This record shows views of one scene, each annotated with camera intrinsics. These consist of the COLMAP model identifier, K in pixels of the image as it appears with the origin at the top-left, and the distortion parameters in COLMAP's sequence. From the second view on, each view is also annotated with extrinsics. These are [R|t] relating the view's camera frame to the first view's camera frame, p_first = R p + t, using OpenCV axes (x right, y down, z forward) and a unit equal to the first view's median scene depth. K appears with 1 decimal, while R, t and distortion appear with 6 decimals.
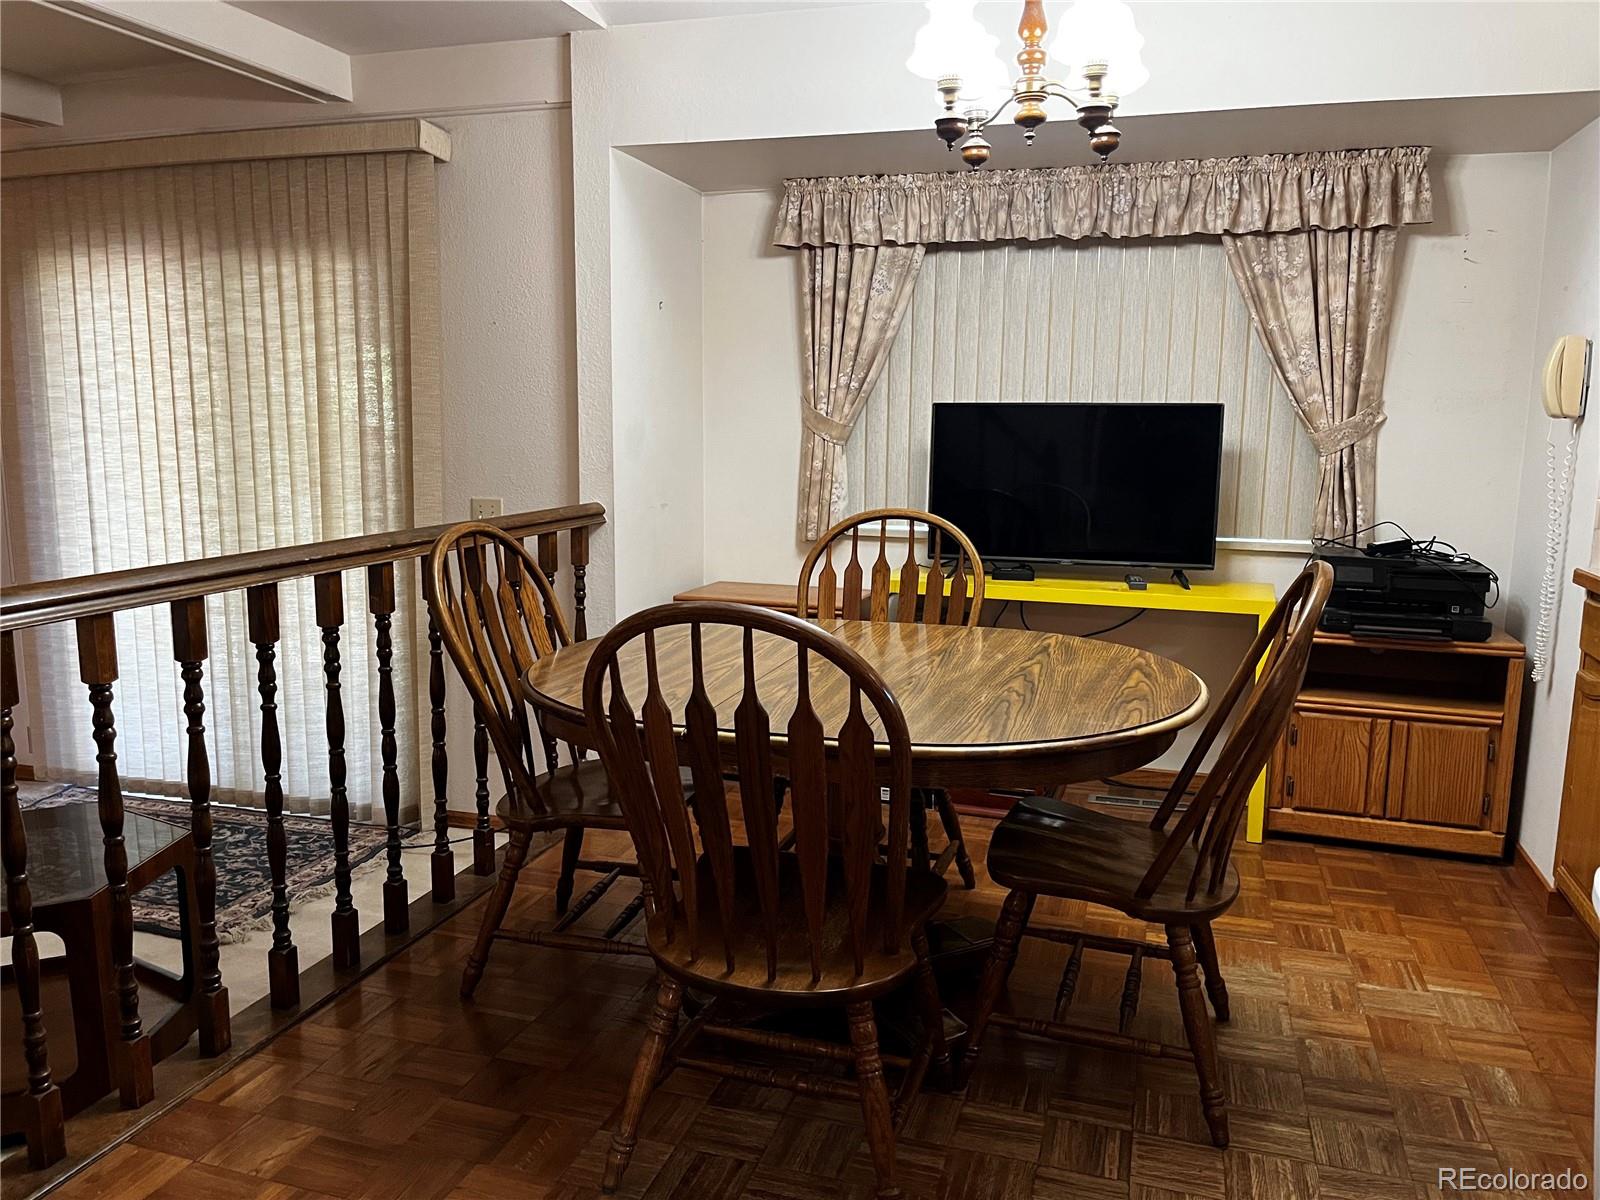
lens RADIAL K [[1215.2, 0, 789.0], [0, 1215.2, 594.9], [0, 0, 1]] dist [0.061295, -0.091344]
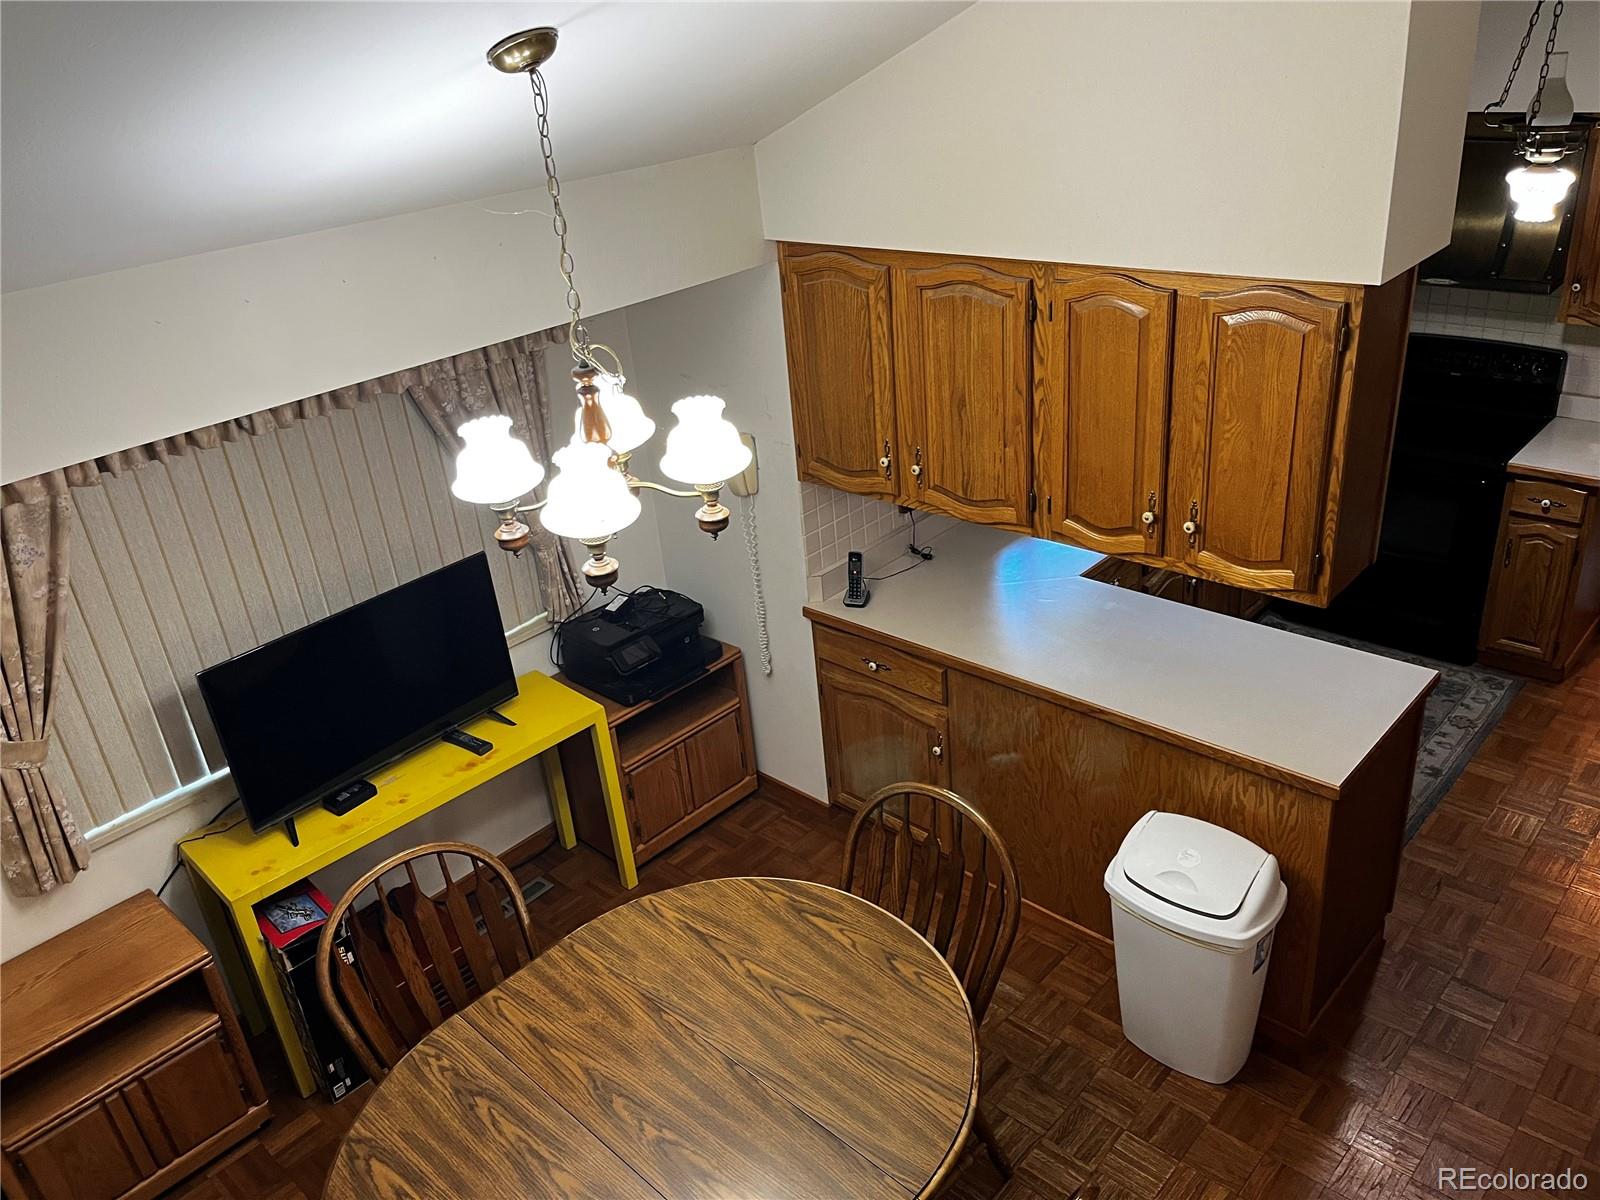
lens RADIAL K [[1215.2, 0, 777.2], [0, 1215.2, 599.8], [0, 0, 1]] dist [0.061295, -0.091344]
pose [[0.429959, -0.450612, 0.782358, -0.339077], [0.229850, 0.892624, 0.387803, -0.447445], [-0.873100, 0.013086, 0.487365, 0.293791]]
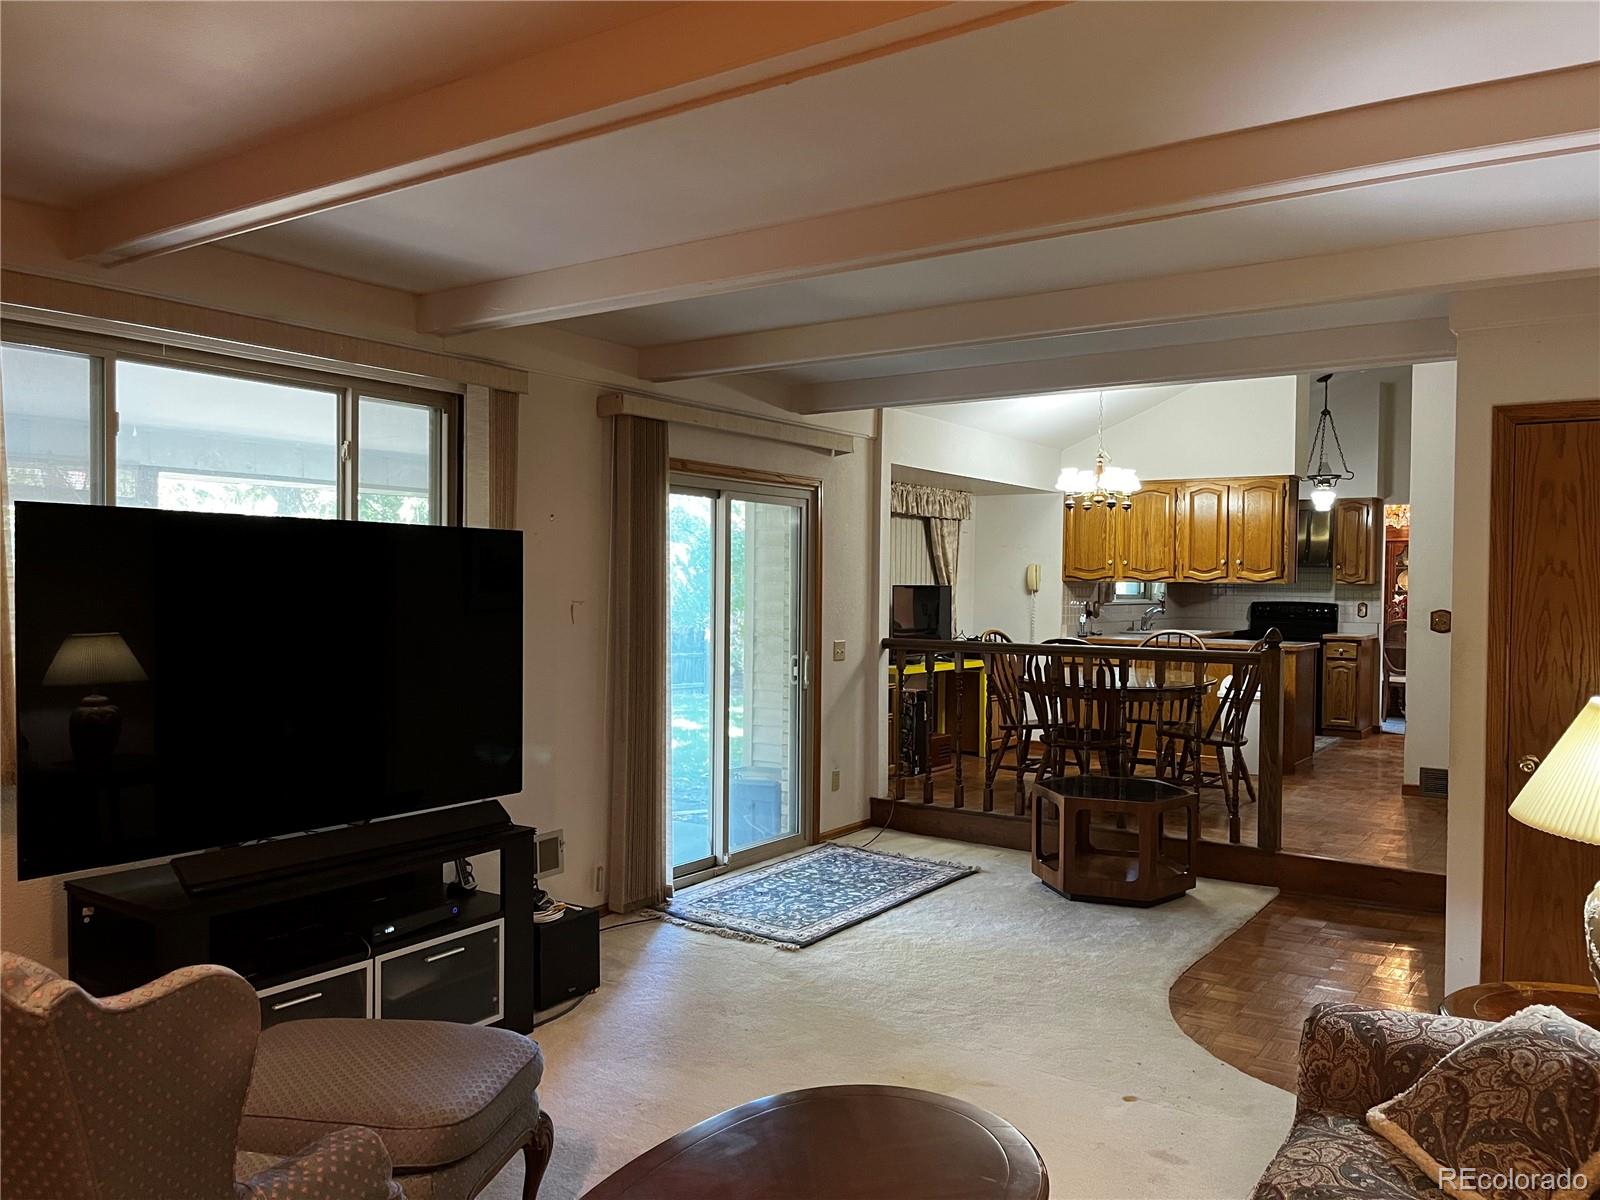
lens RADIAL K [[1215.2, 0, 783.1], [0, 1215.2, 603.7], [0, 0, 1]] dist [0.061295, -0.091344]
pose [[0.295156, -0.028260, 0.955031, -2.070690], [0.128363, 0.991673, -0.010326, -0.134266], [-0.946787, 0.125639, 0.296326, 0.583472]]
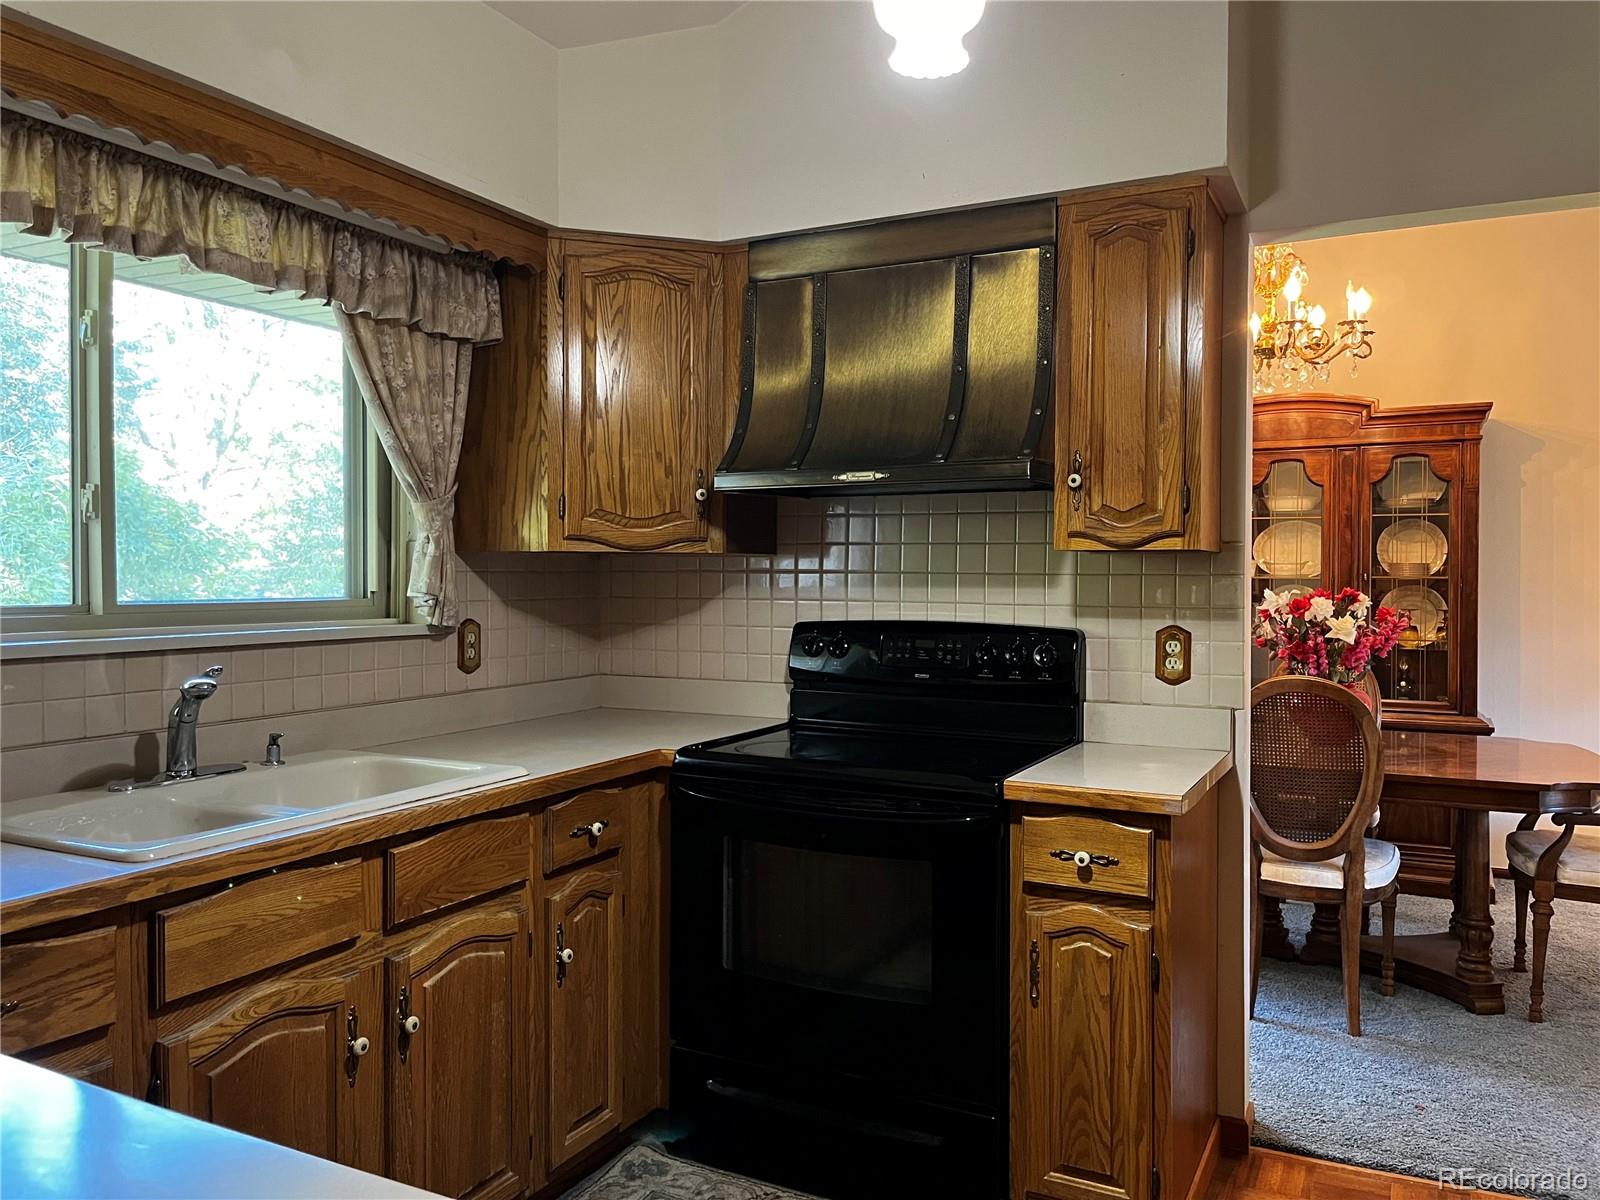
lens RADIAL K [[1215.2, 0, 798.9], [0, 1215.2, 588.3], [0, 0, 1]] dist [0.061295, -0.091344]
pose [[0.155037, -0.025557, 0.987578, 0.355364], [0.140896, 0.990018, 0.003501, -0.046968], [-0.977810, 0.138603, 0.157090, 0.244755]]
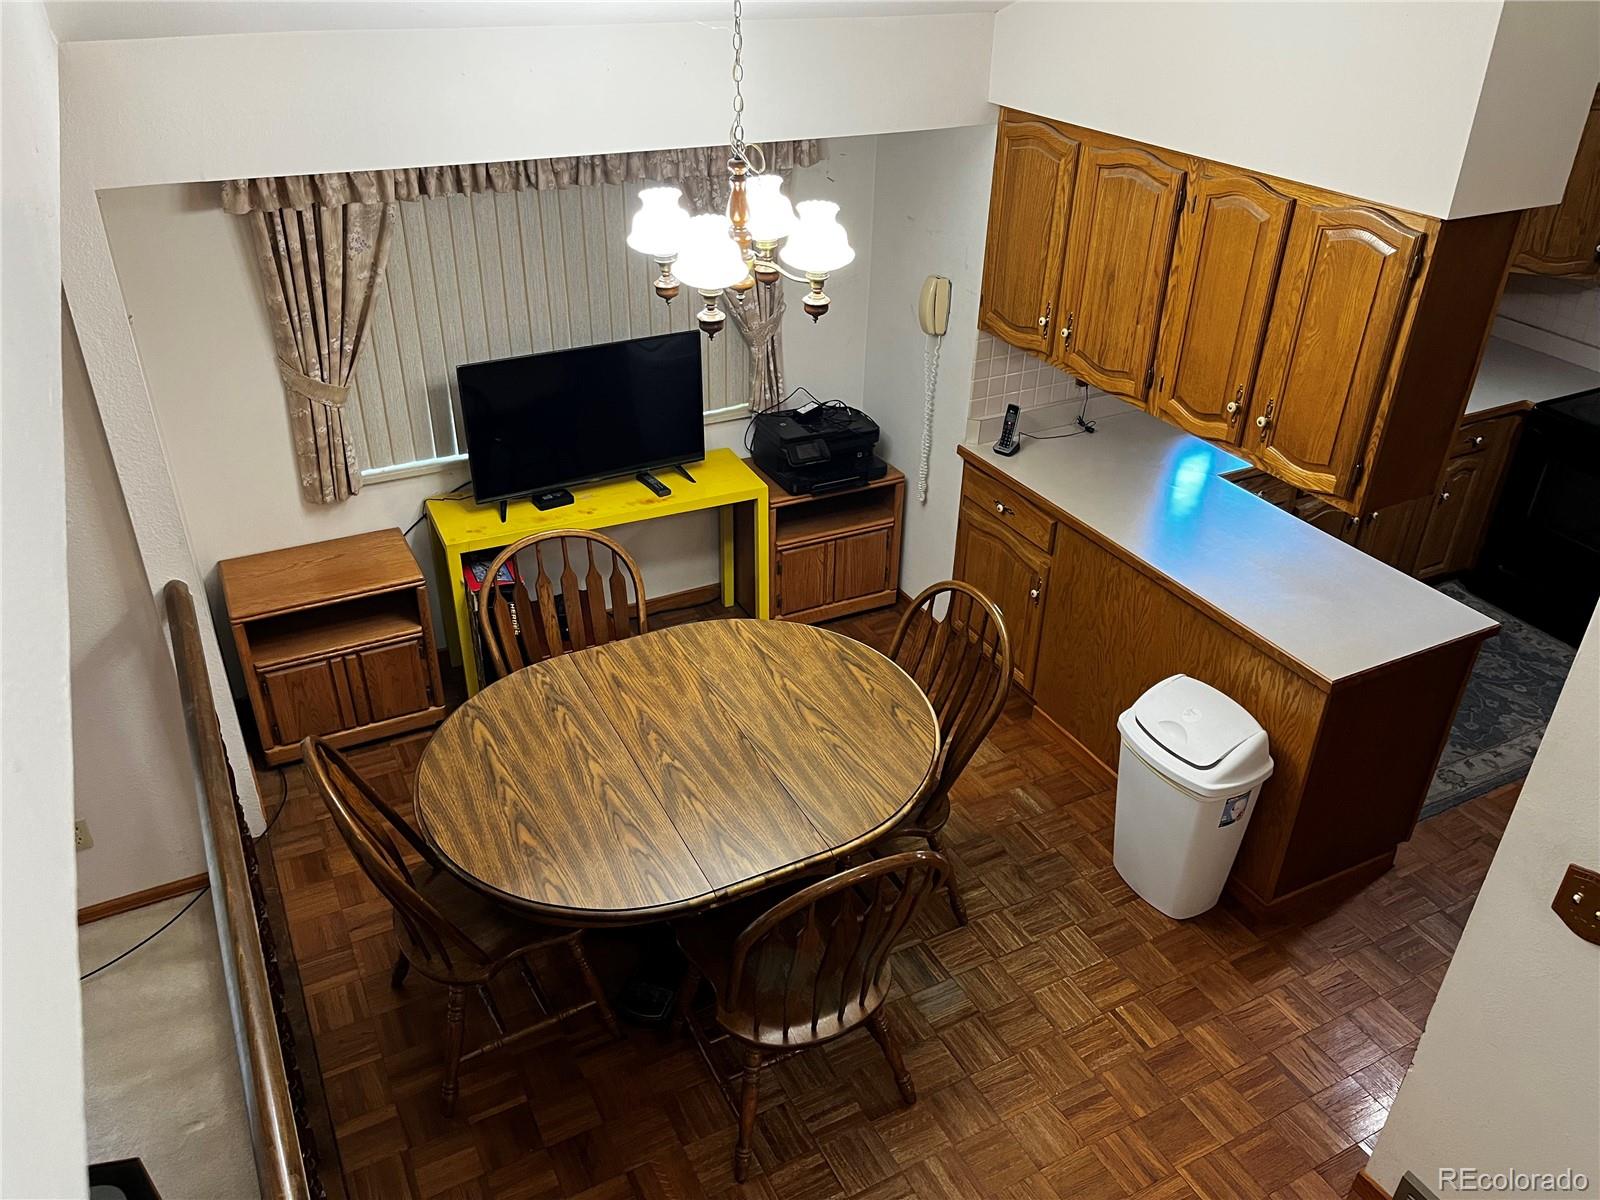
lens RADIAL K [[1215.2, 0, 779.3], [0, 1215.2, 597.7], [0, 0, 1]] dist [0.061295, -0.091344]
pose [[0.707562, -0.365255, 0.604934, -0.405710], [0.099910, 0.899166, 0.426050, -0.416900], [-0.699553, -0.241018, 0.672708, 0.070462]]
